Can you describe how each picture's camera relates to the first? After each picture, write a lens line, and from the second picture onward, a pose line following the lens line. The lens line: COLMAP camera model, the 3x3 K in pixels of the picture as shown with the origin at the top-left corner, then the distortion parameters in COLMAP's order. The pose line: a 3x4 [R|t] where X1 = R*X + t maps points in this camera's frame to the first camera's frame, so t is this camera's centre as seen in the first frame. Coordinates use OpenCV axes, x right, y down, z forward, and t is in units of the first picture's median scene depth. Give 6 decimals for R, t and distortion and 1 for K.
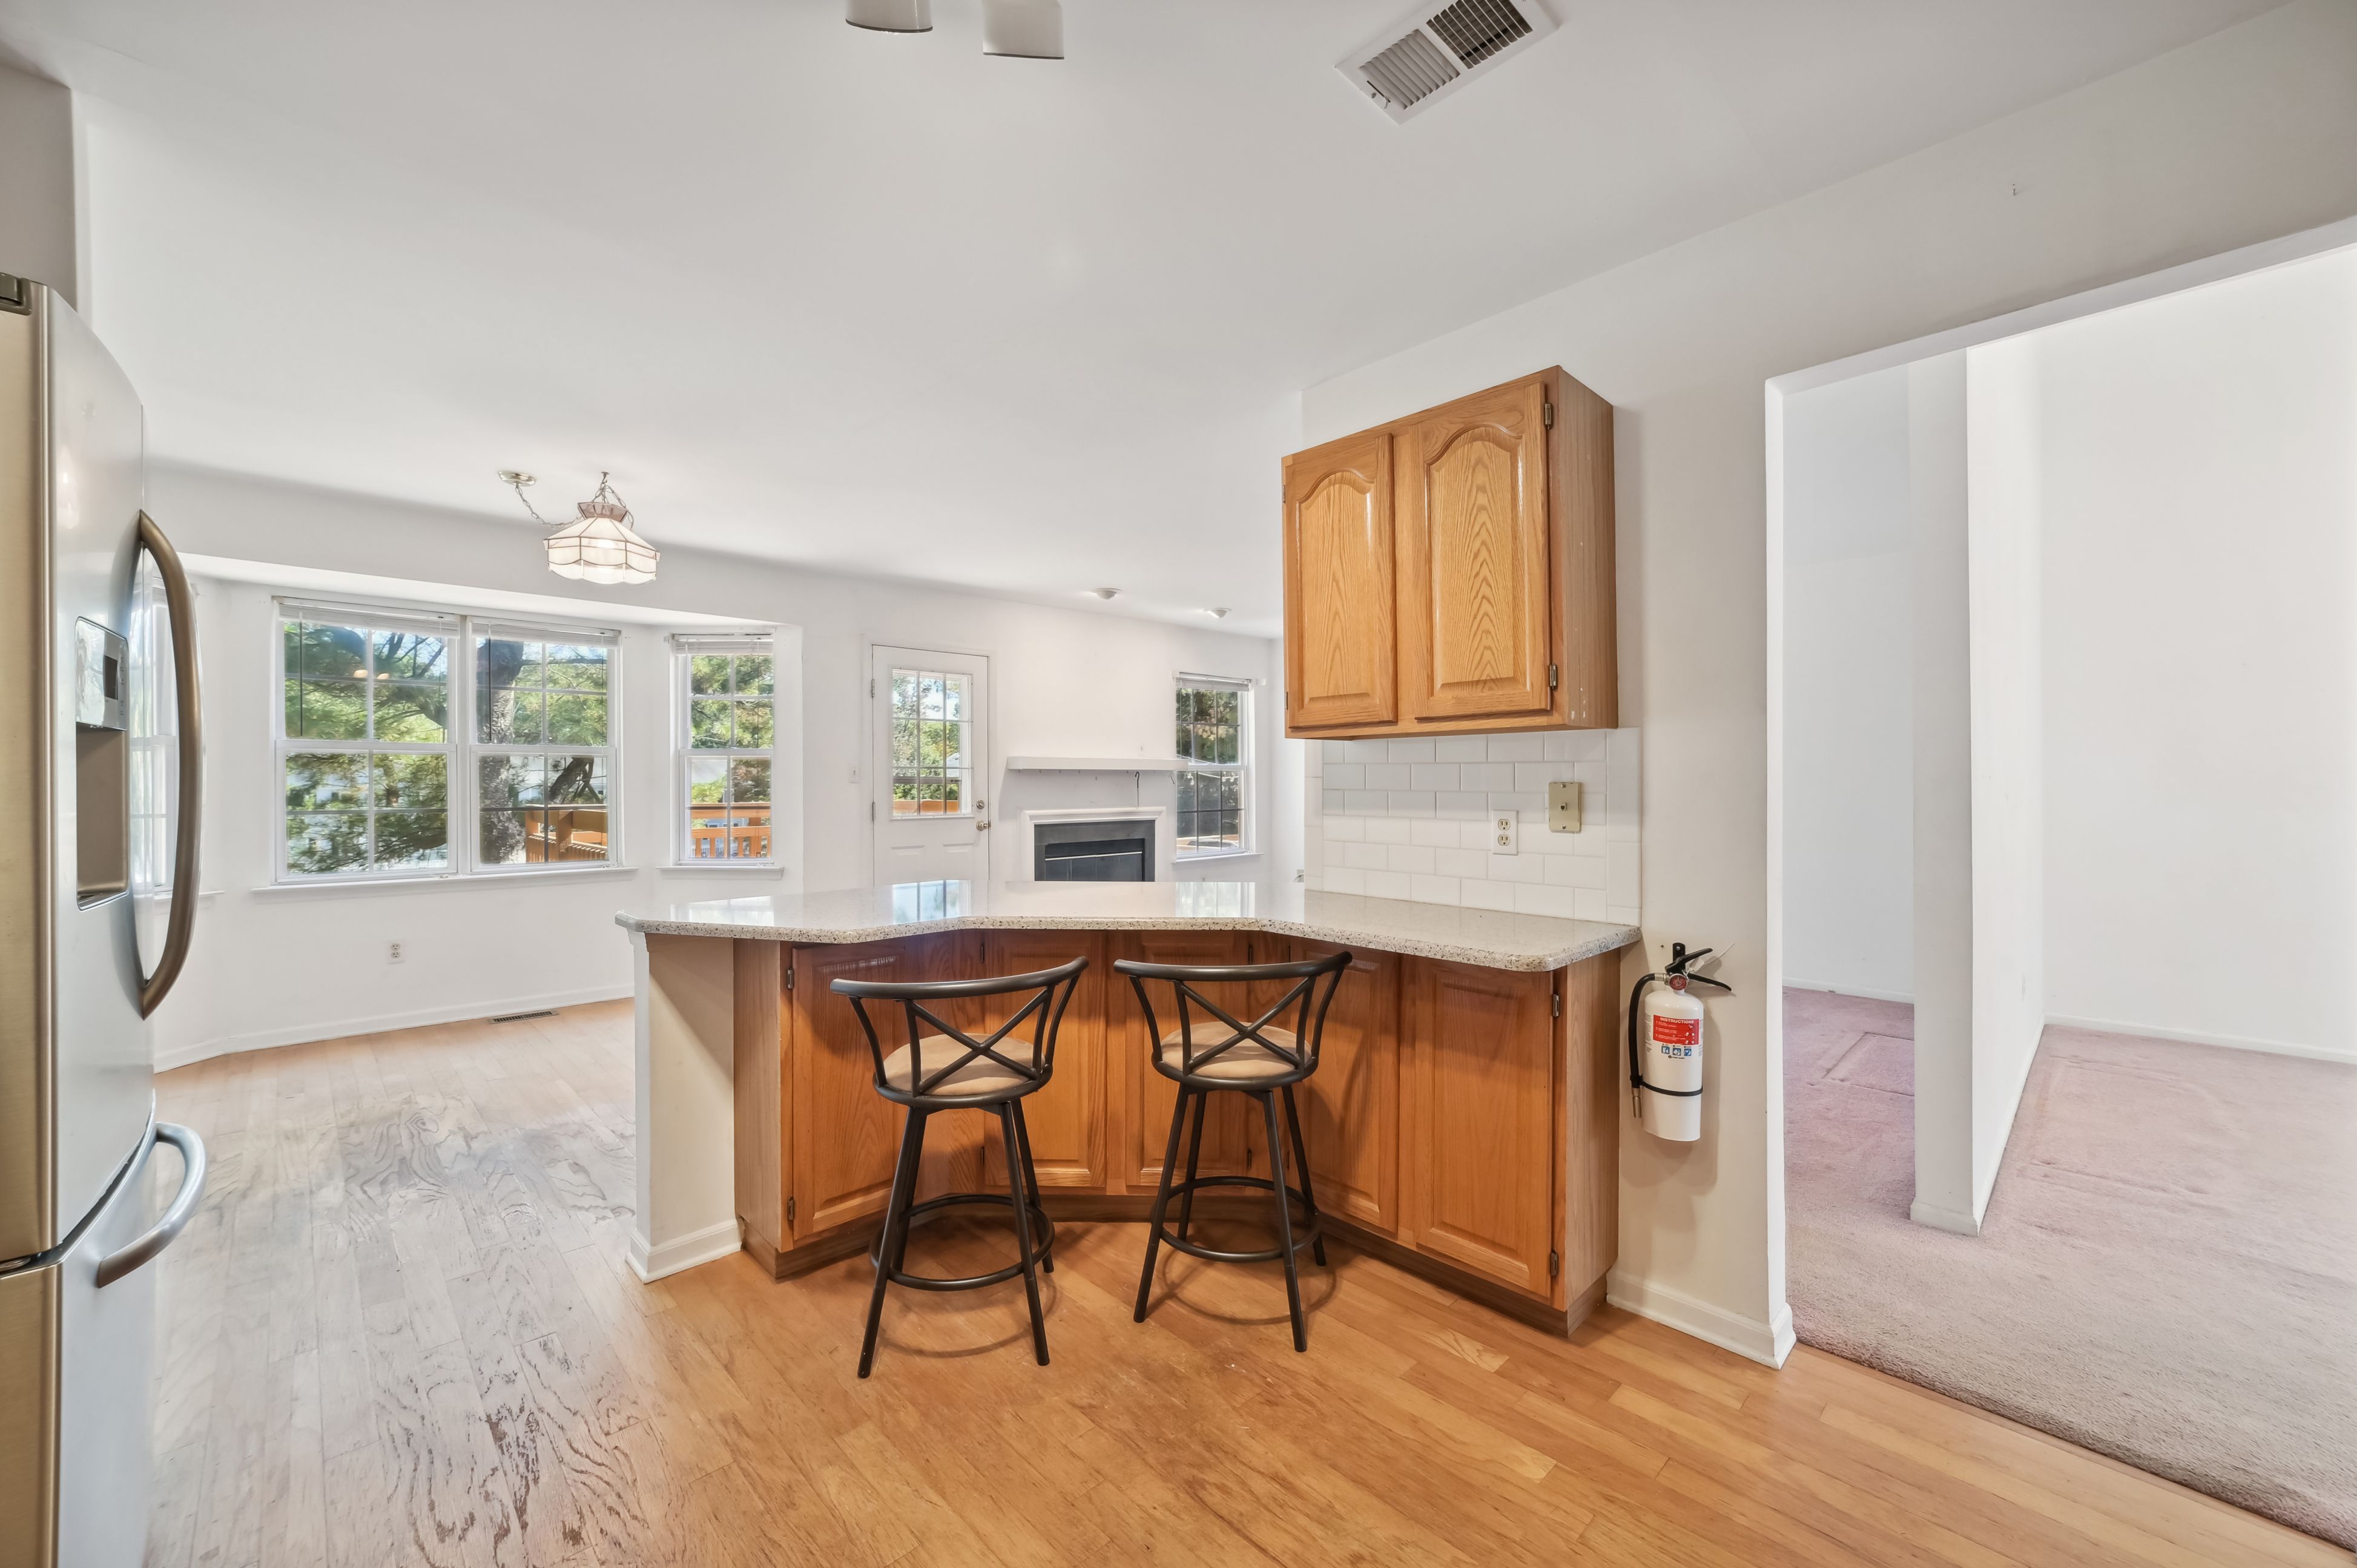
lens RADIAL K [[919.4, 0, 1175.8], [0, 919.4, 779.7], [0, 0, 1]] dist [-0.015570, 0.008465]
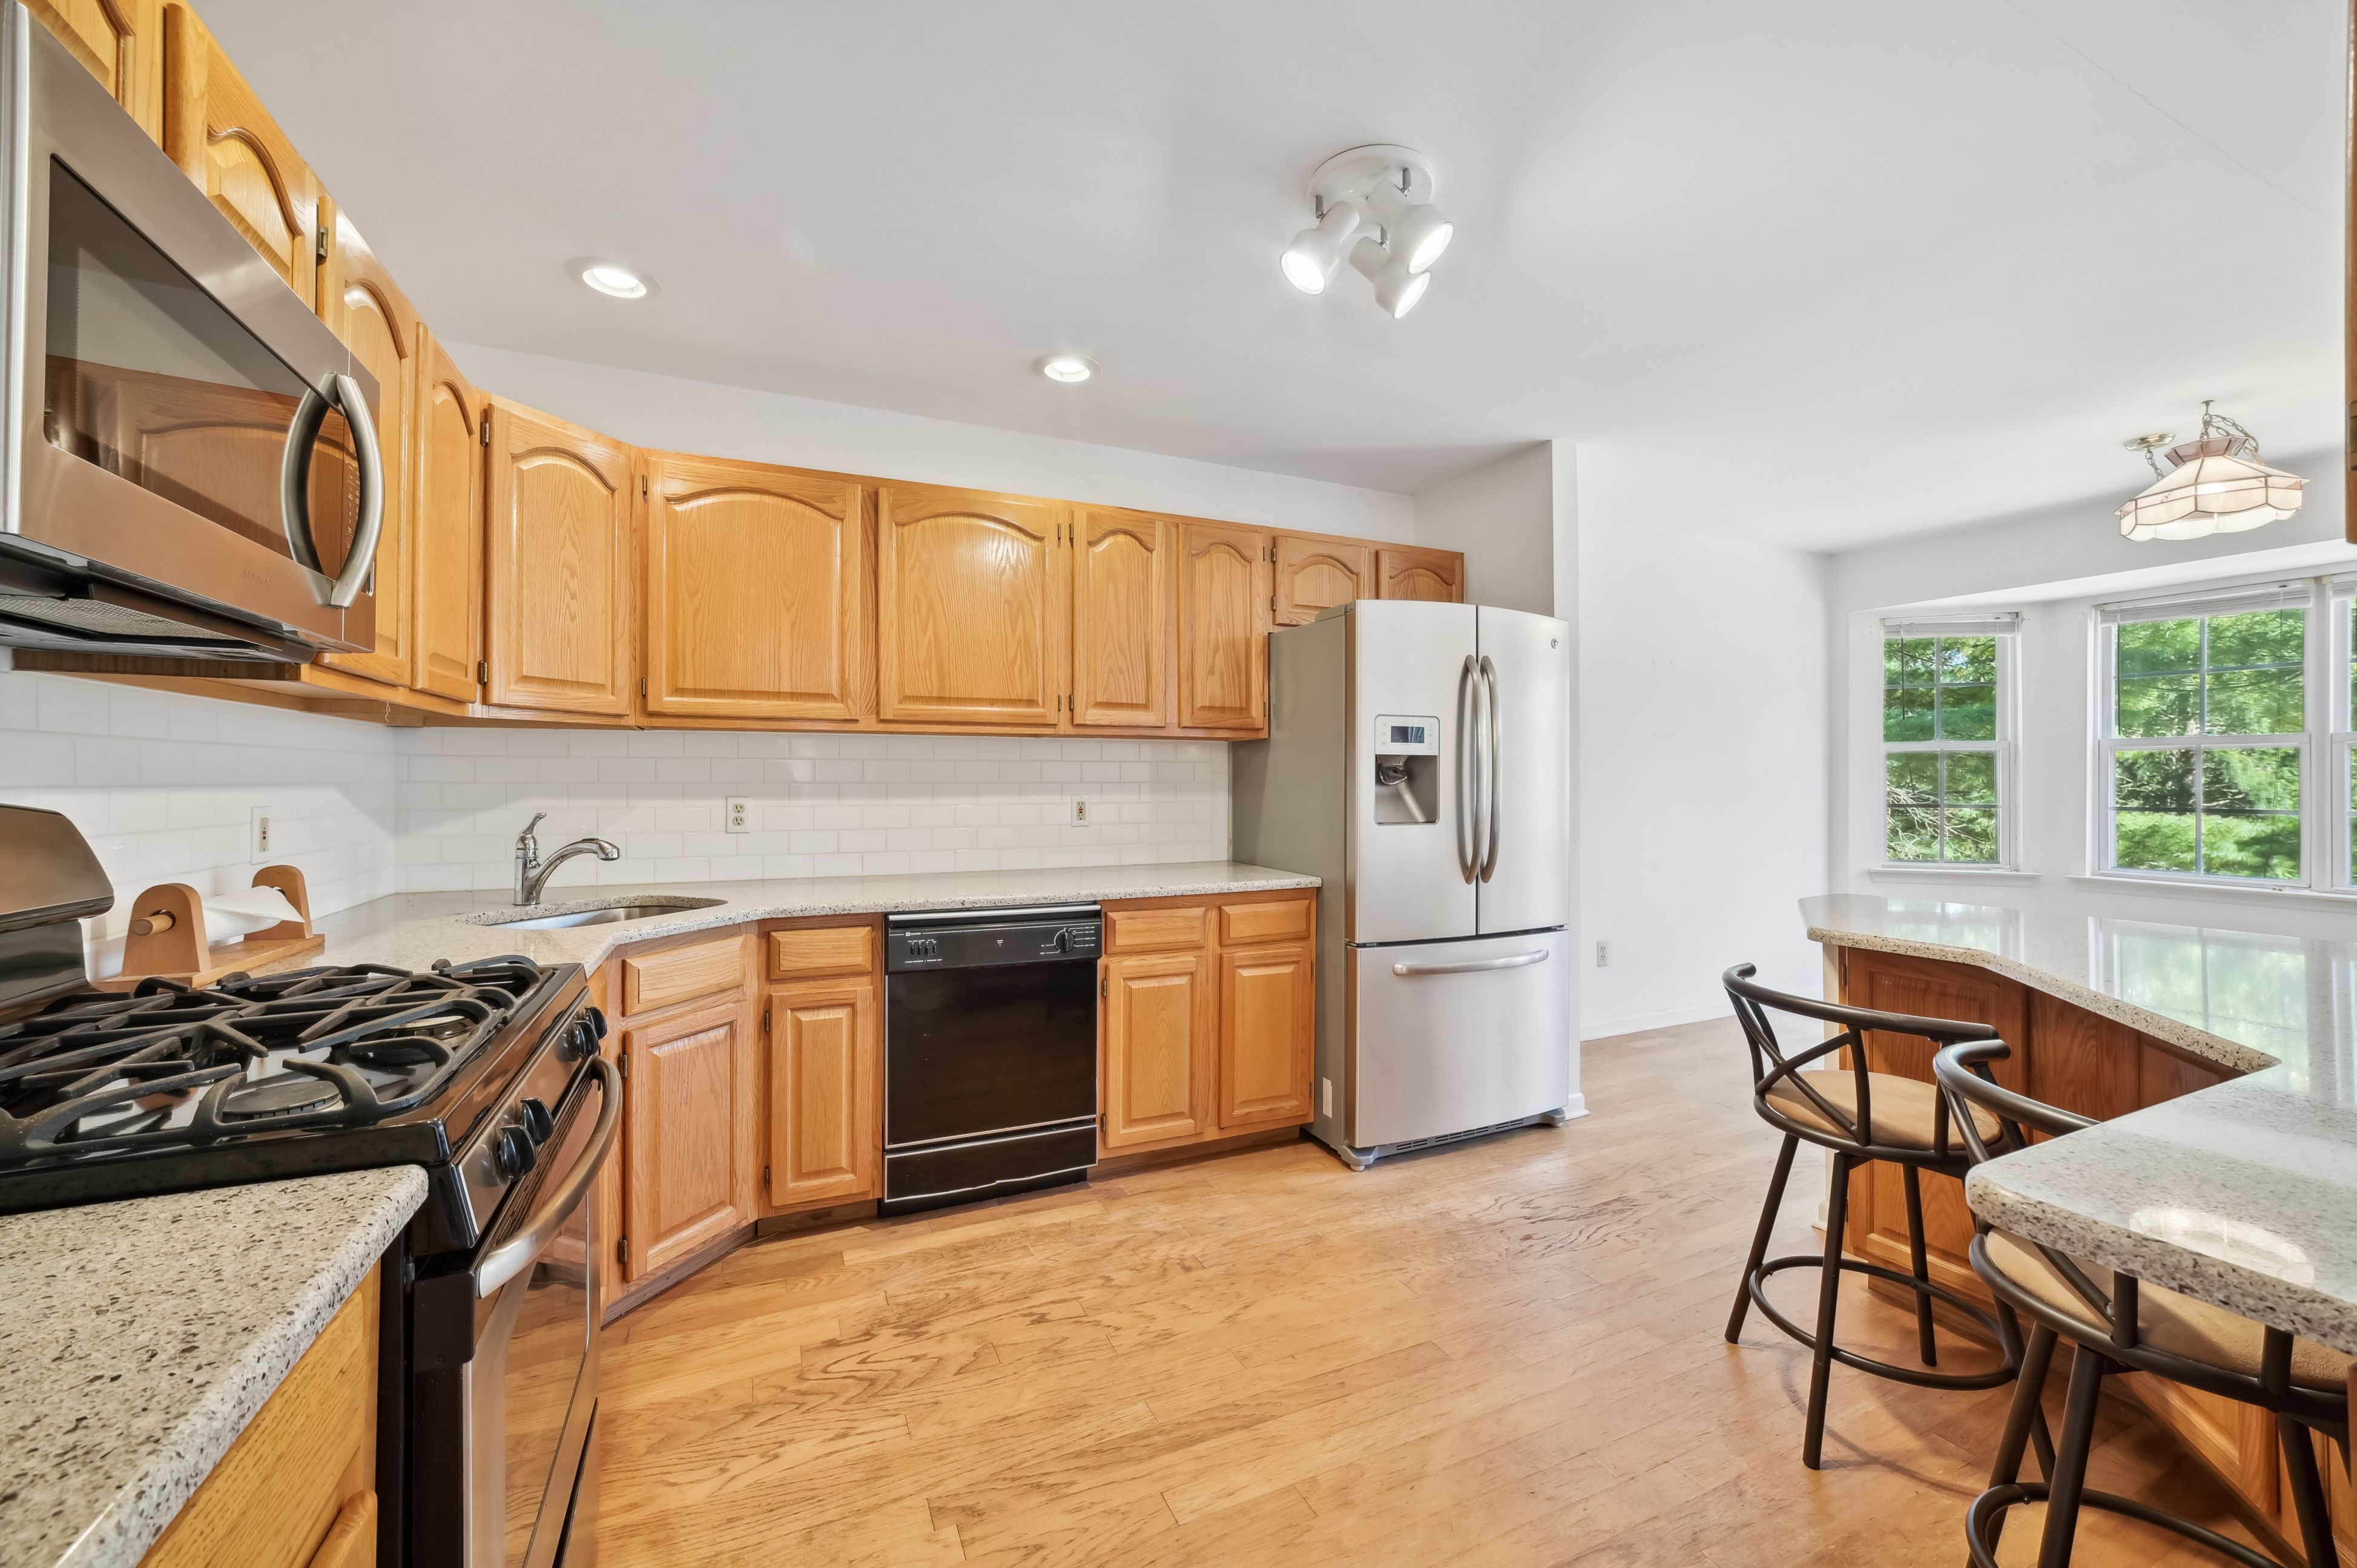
lens RADIAL K [[919.4, 0, 1175.8], [0, 919.4, 779.7], [0, 0, 1]] dist [-0.015570, 0.008465]
pose [[-0.319792, 0.003175, -0.947482, 0.341382], [0.003506, 0.999992, 0.002167, -0.001494], [0.947481, -0.002629, -0.319800, 0.287133]]
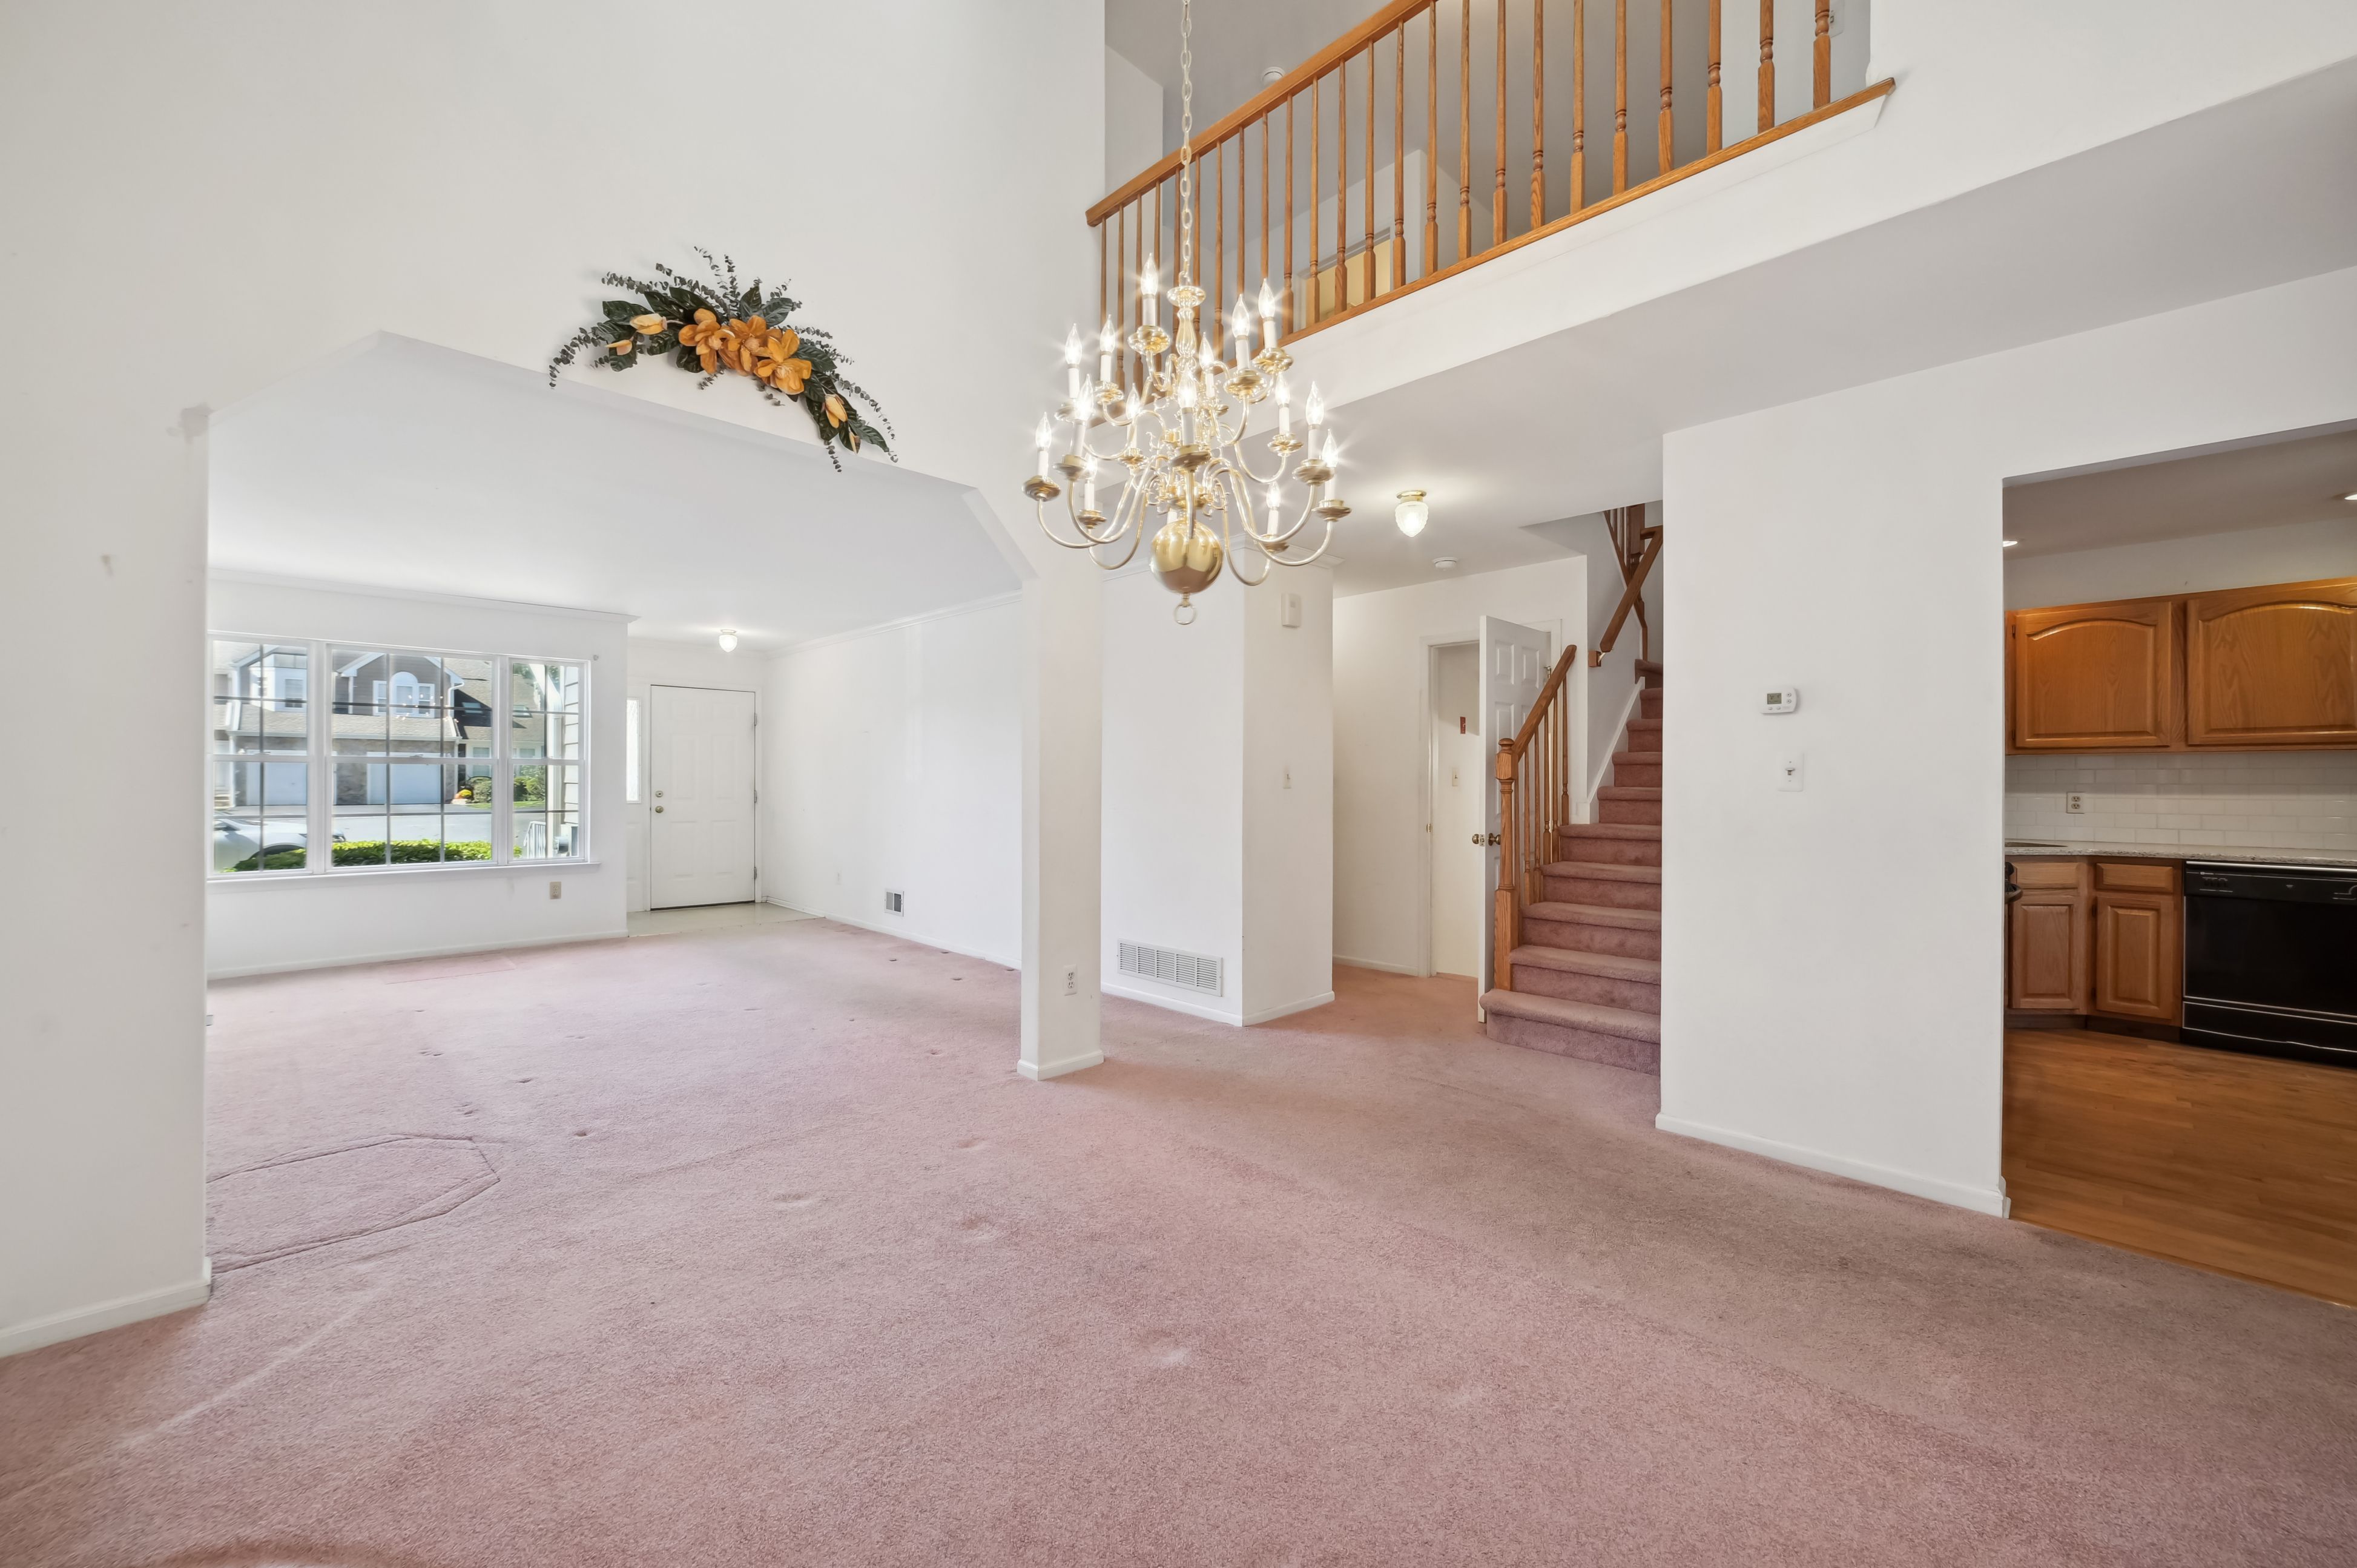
lens RADIAL K [[919.4, 0, 1175.8], [0, 919.4, 779.7], [0, 0, 1]] dist [-0.015570, 0.008465]
pose [[-0.999852, -0.000235, -0.017185, 0.903767], [-0.000172, 0.999993, -0.003703, 0.000253], [0.017186, -0.003699, -0.999845, 0.842390]]
